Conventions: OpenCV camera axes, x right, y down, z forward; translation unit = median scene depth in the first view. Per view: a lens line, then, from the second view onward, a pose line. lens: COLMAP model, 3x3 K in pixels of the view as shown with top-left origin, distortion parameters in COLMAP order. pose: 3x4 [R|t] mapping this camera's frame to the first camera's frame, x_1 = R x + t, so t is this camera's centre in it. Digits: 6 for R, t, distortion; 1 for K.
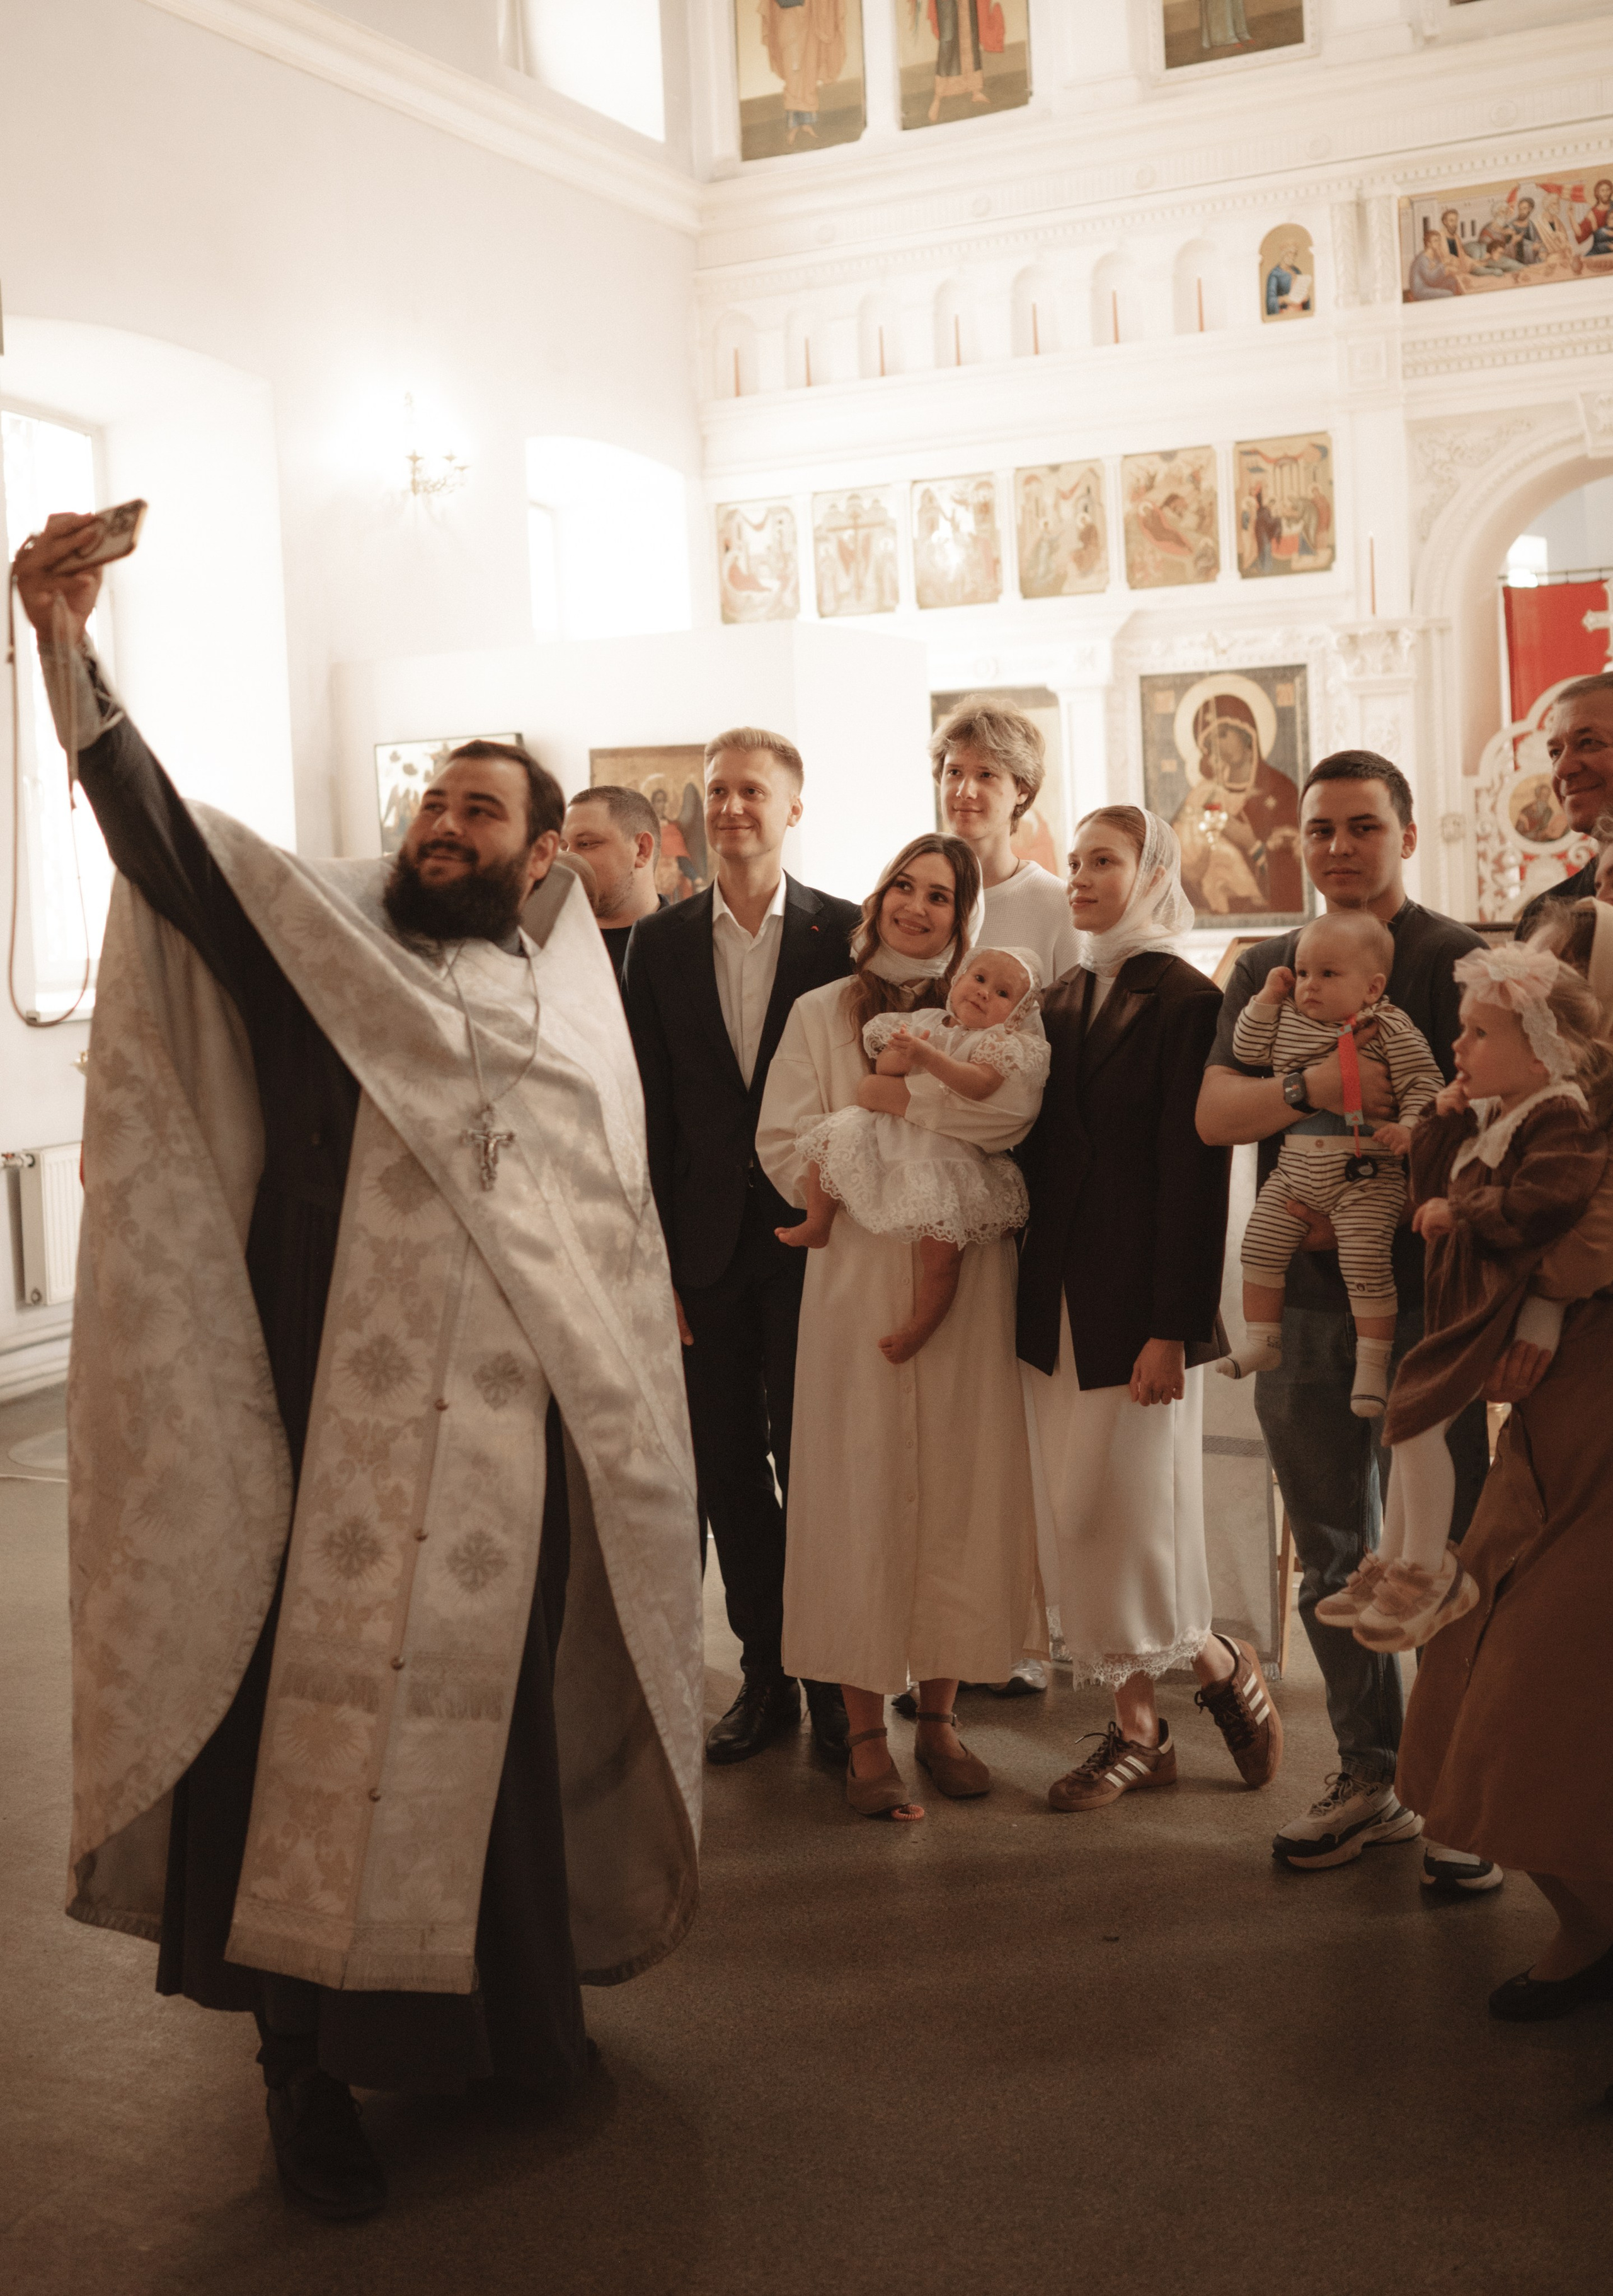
lens RADIAL K [[2590.5, 0, 732.9], [0, 2590.5, 983.7], [0, 0, 1]] dist [-0.012105, 0.027976]
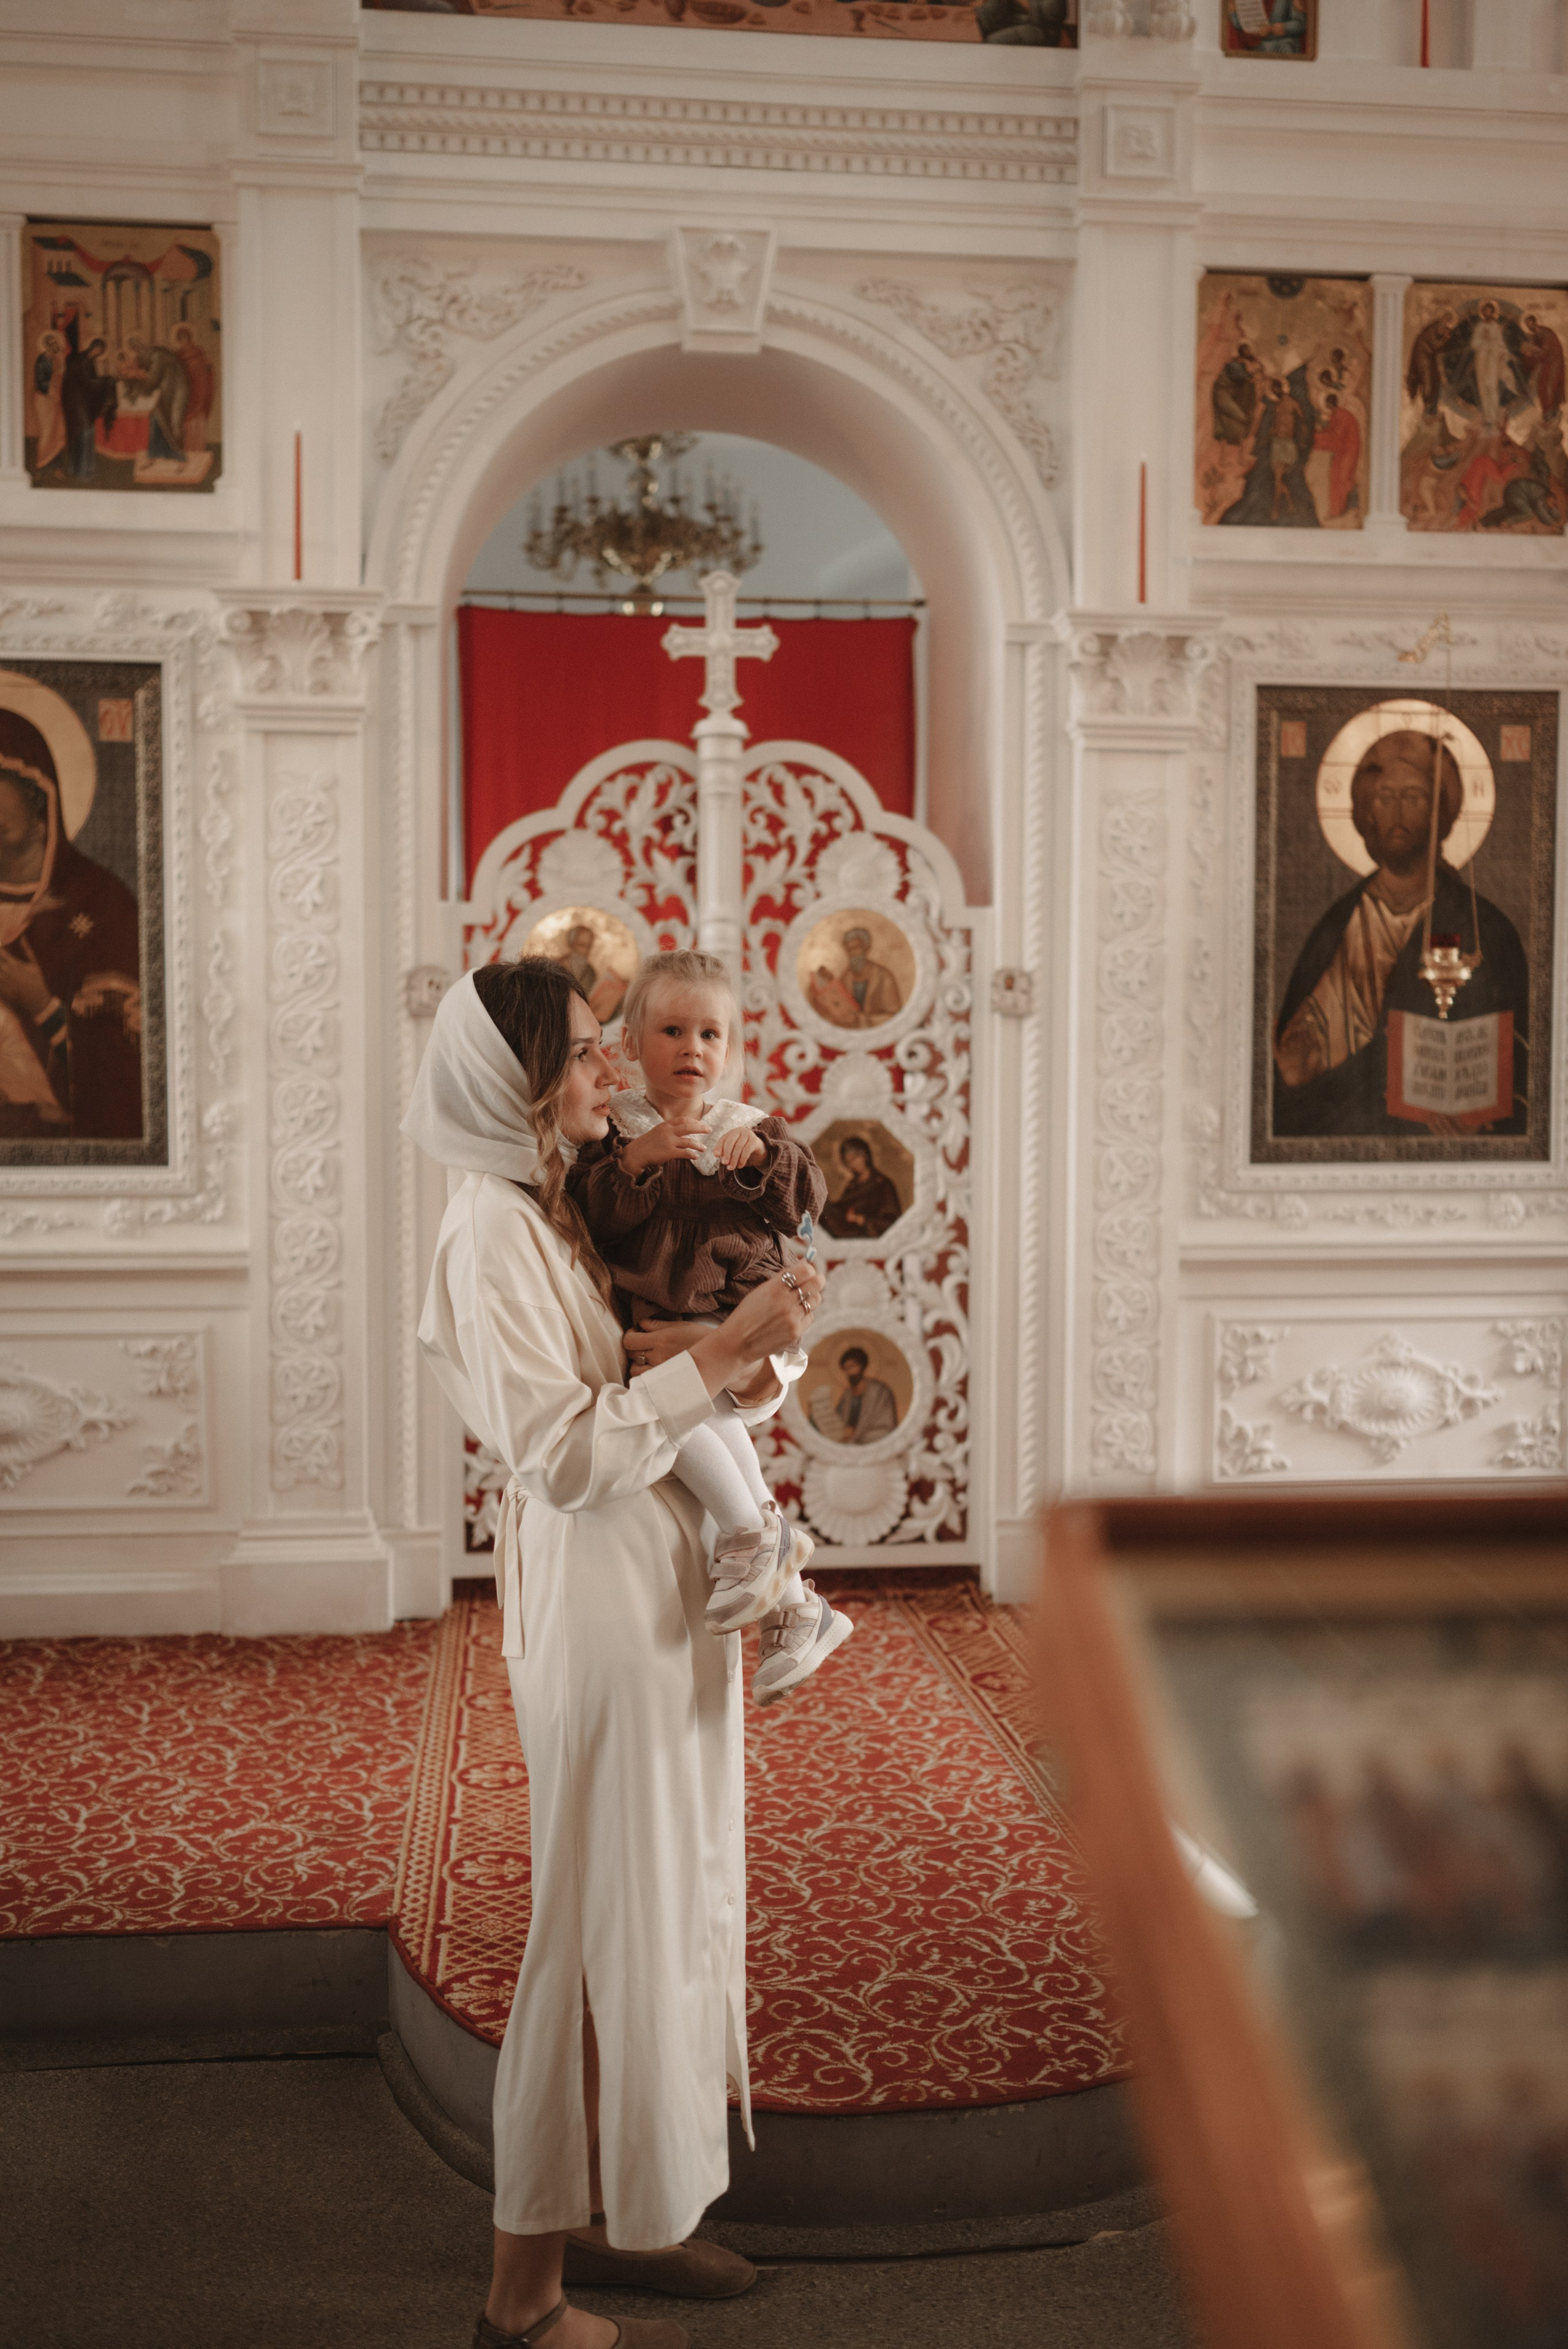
lens RADIAL K [[2243.0, 0, 770.7], [0, 2243.0, 1179.9], [0, 0, 1]] dist [-0.006773, 0.012284]
pose [[0.827653, 0.017380, 0.560970, 0.070674], [-0.016378, 0.999843, -0.006814, -0.017985], [-0.561000, -0.003548, 0.827808, 0.550991]]
